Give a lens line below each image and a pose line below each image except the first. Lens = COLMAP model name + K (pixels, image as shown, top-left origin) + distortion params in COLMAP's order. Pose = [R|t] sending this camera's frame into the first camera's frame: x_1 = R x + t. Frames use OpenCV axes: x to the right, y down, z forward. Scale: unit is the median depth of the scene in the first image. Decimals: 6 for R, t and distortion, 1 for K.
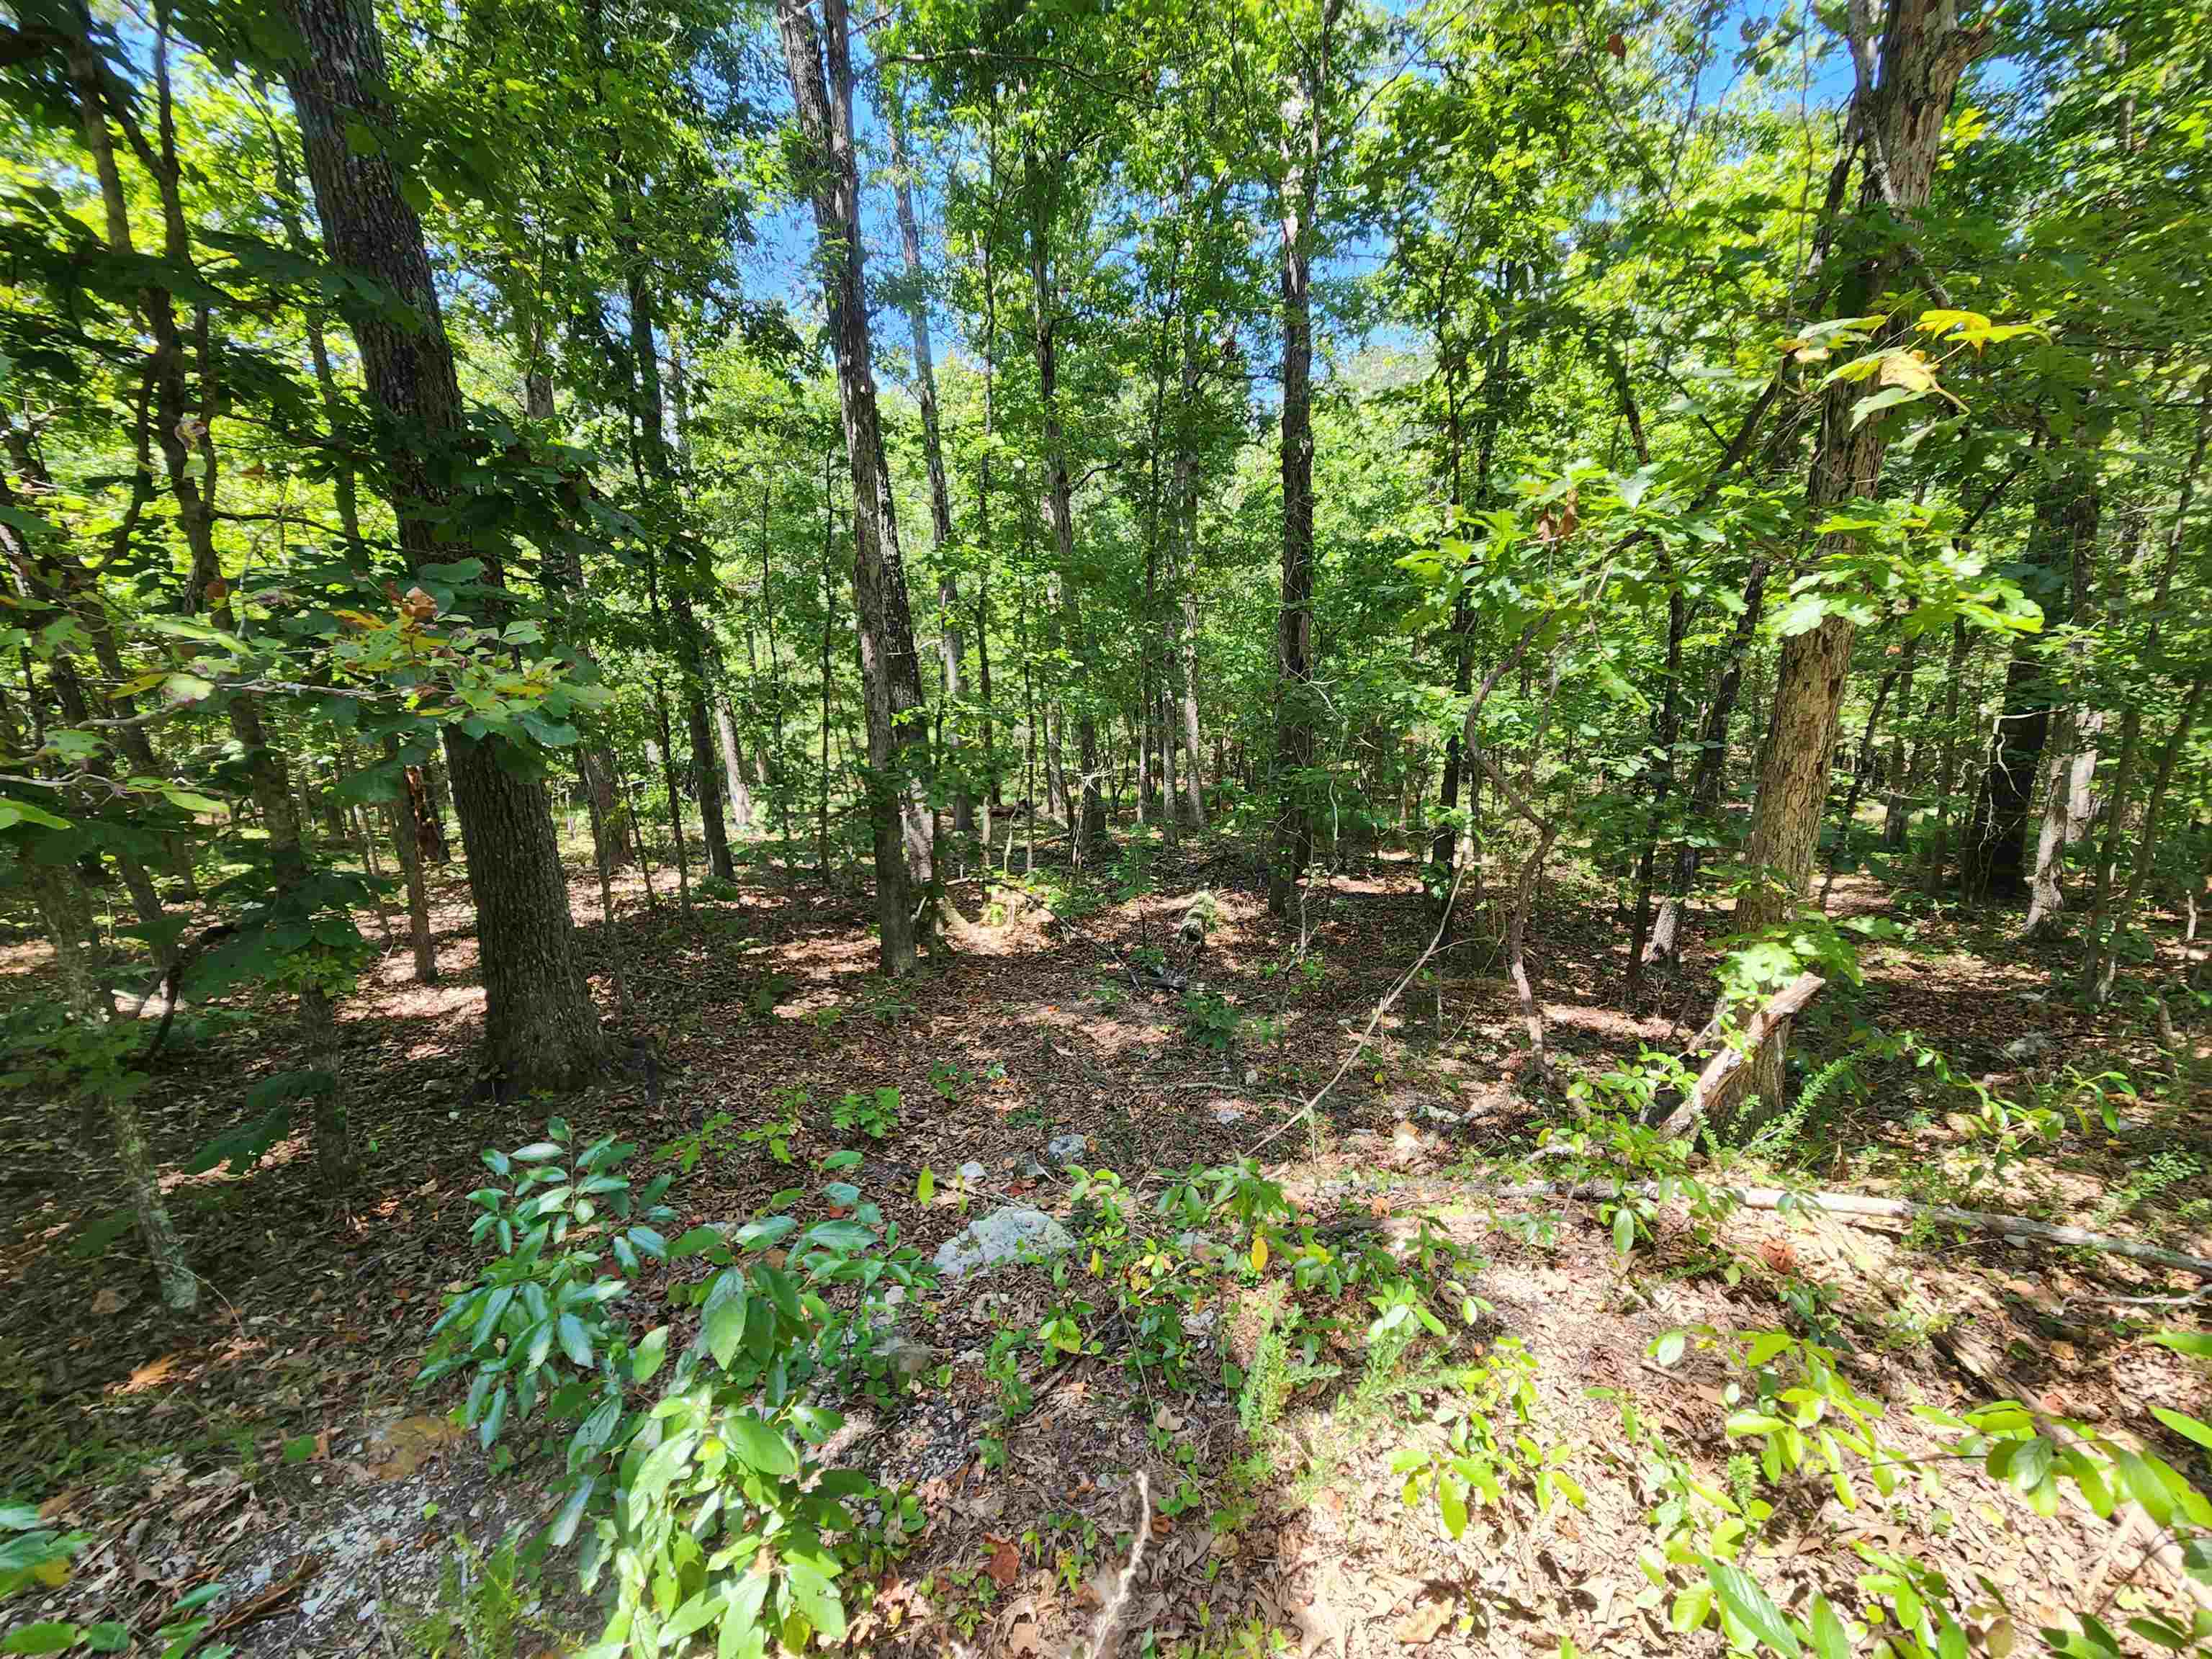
lens RADIAL K [[909.7, 0, 1086.9], [0, 909.7, 840.4], [0, 0, 1]] dist [0.001271, -0.004004]
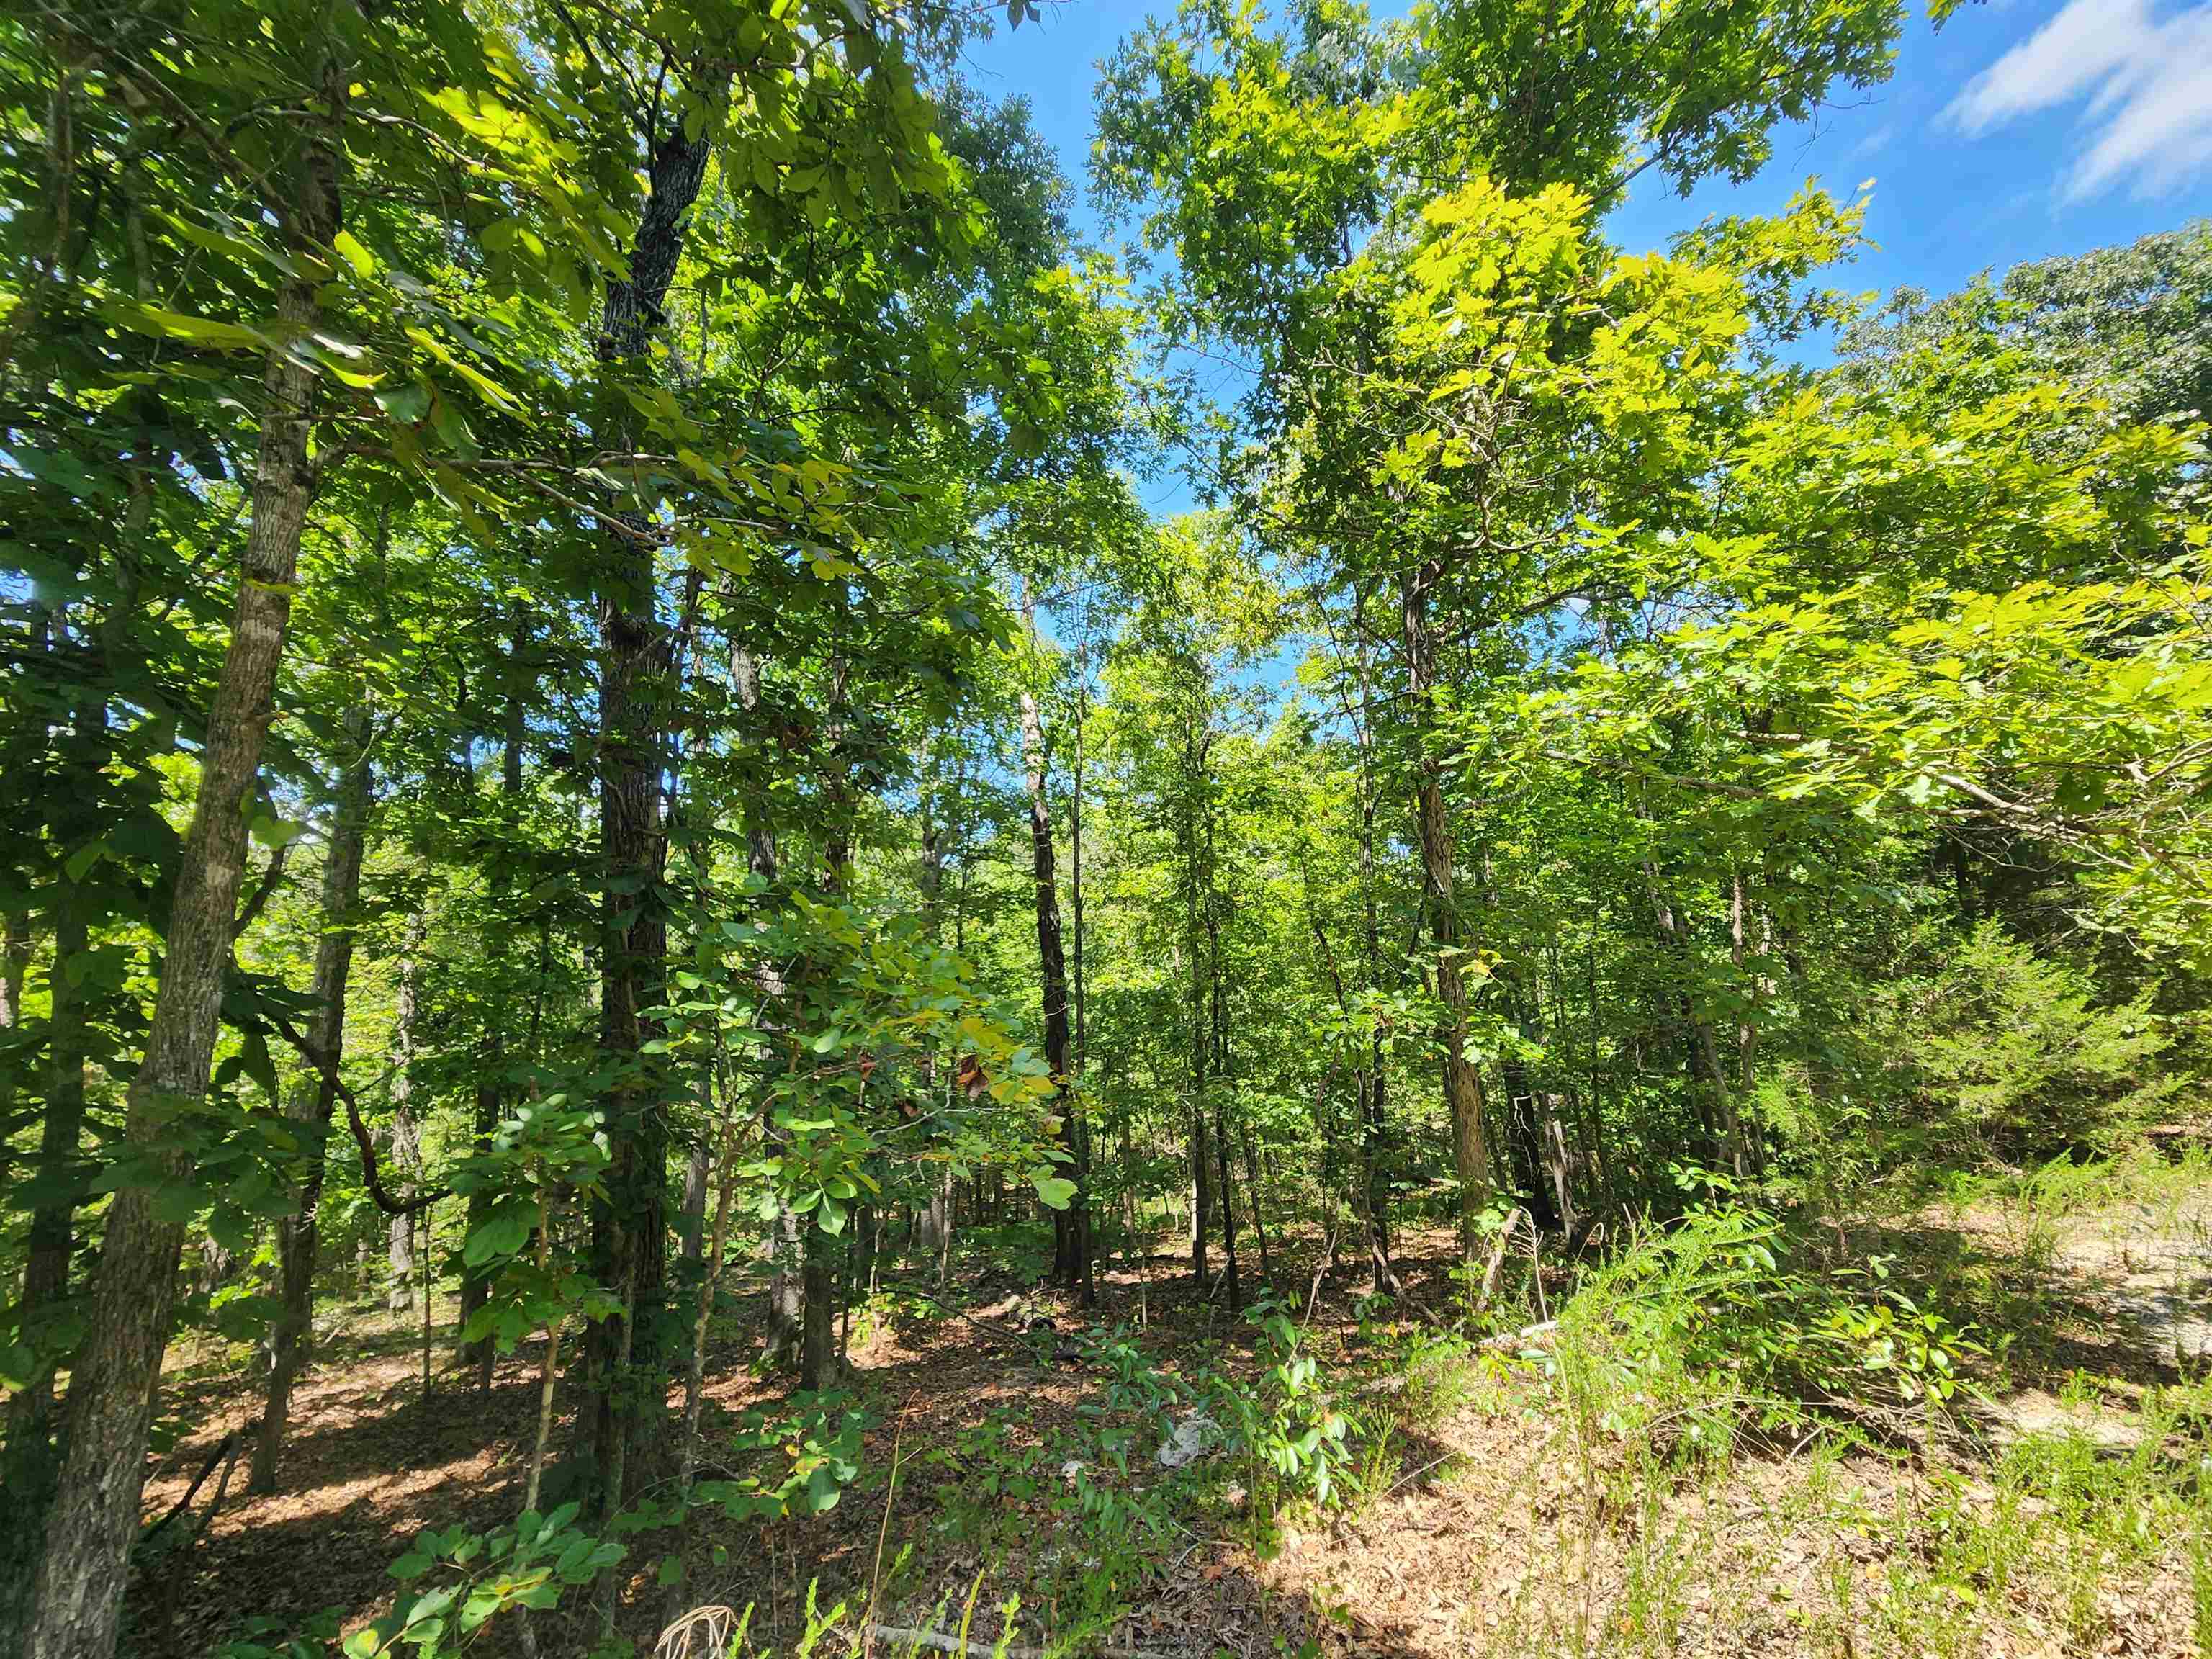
lens RADIAL K [[899.2, 0, 1106.0], [0, 899.2, 829.5], [0, 0, 1]] dist [0.006451, -0.004594]
pose [[0.920251, 0.069615, 0.385087, -0.288272], [0.112272, 0.895714, -0.430223, 0.039406], [-0.374877, 0.439148, 0.816466, -0.236420]]
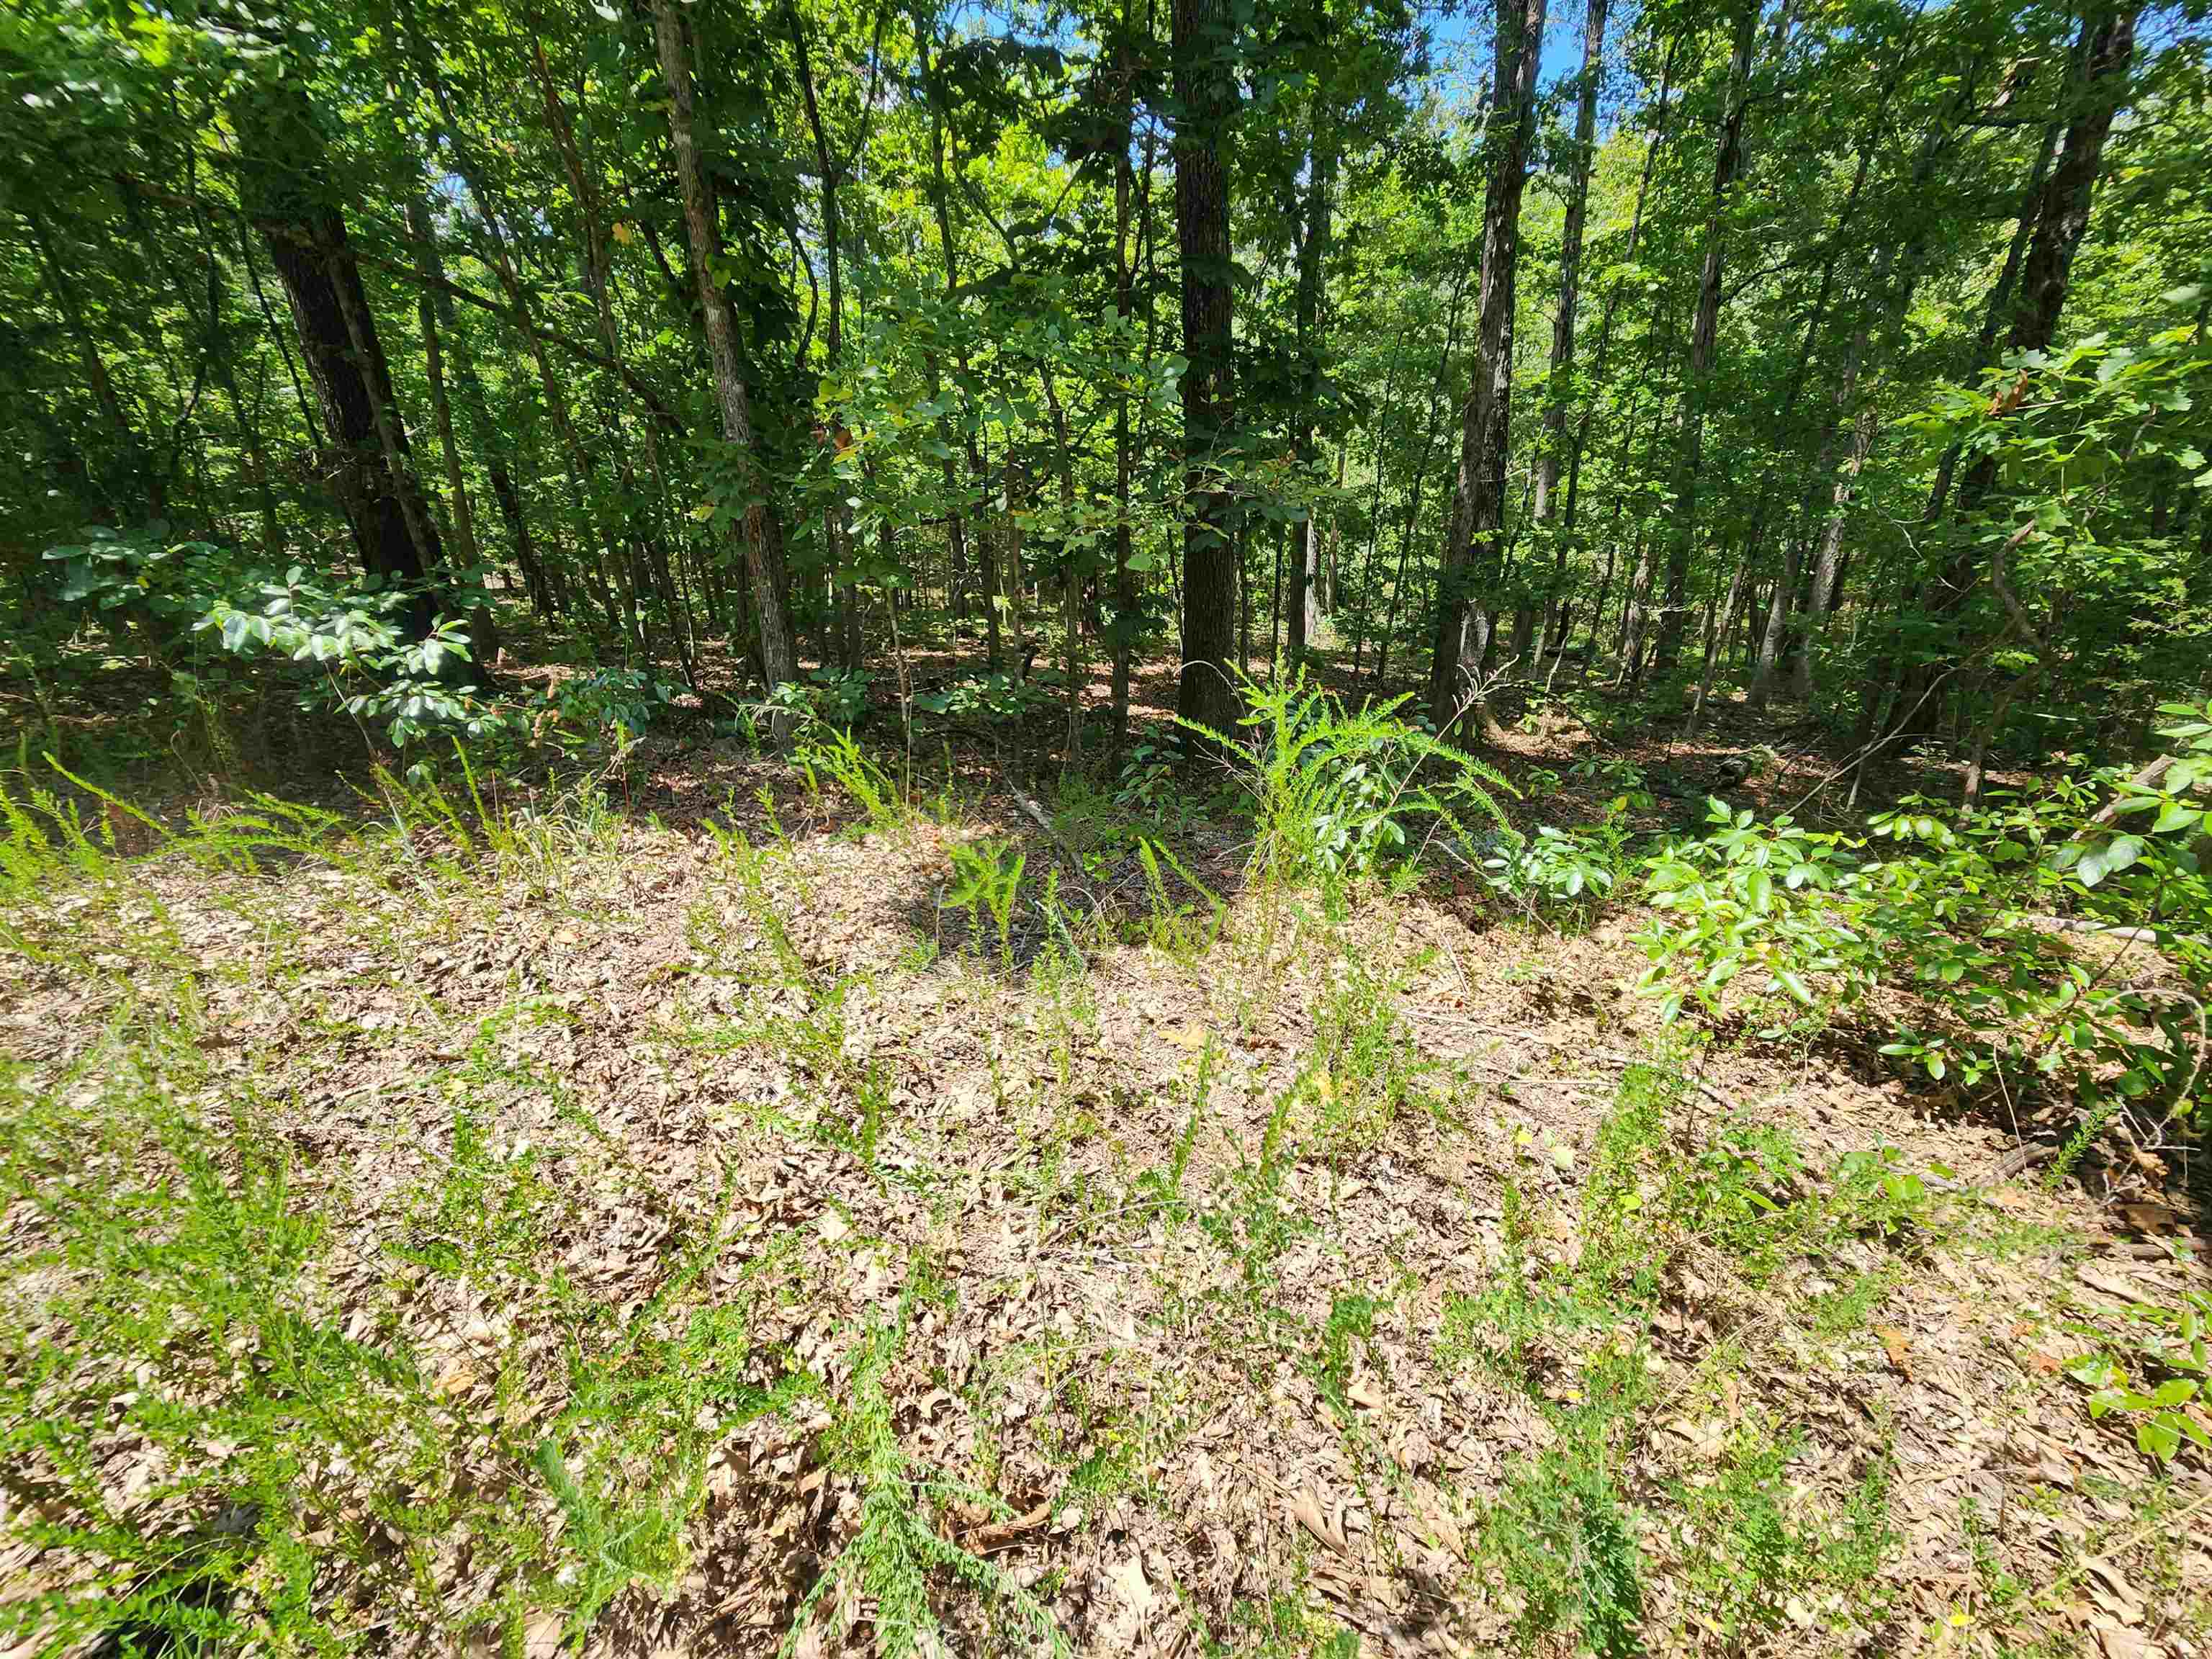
lens RADIAL K [[899.2, 0, 1106.0], [0, 899.2, 829.5], [0, 0, 1]] dist [0.006451, -0.004594]
pose [[0.839035, 0.219691, -0.497751, 0.044783], [-0.132157, 0.969747, 0.205245, 0.048630], [0.527783, -0.106427, 0.842685, -0.243217]]
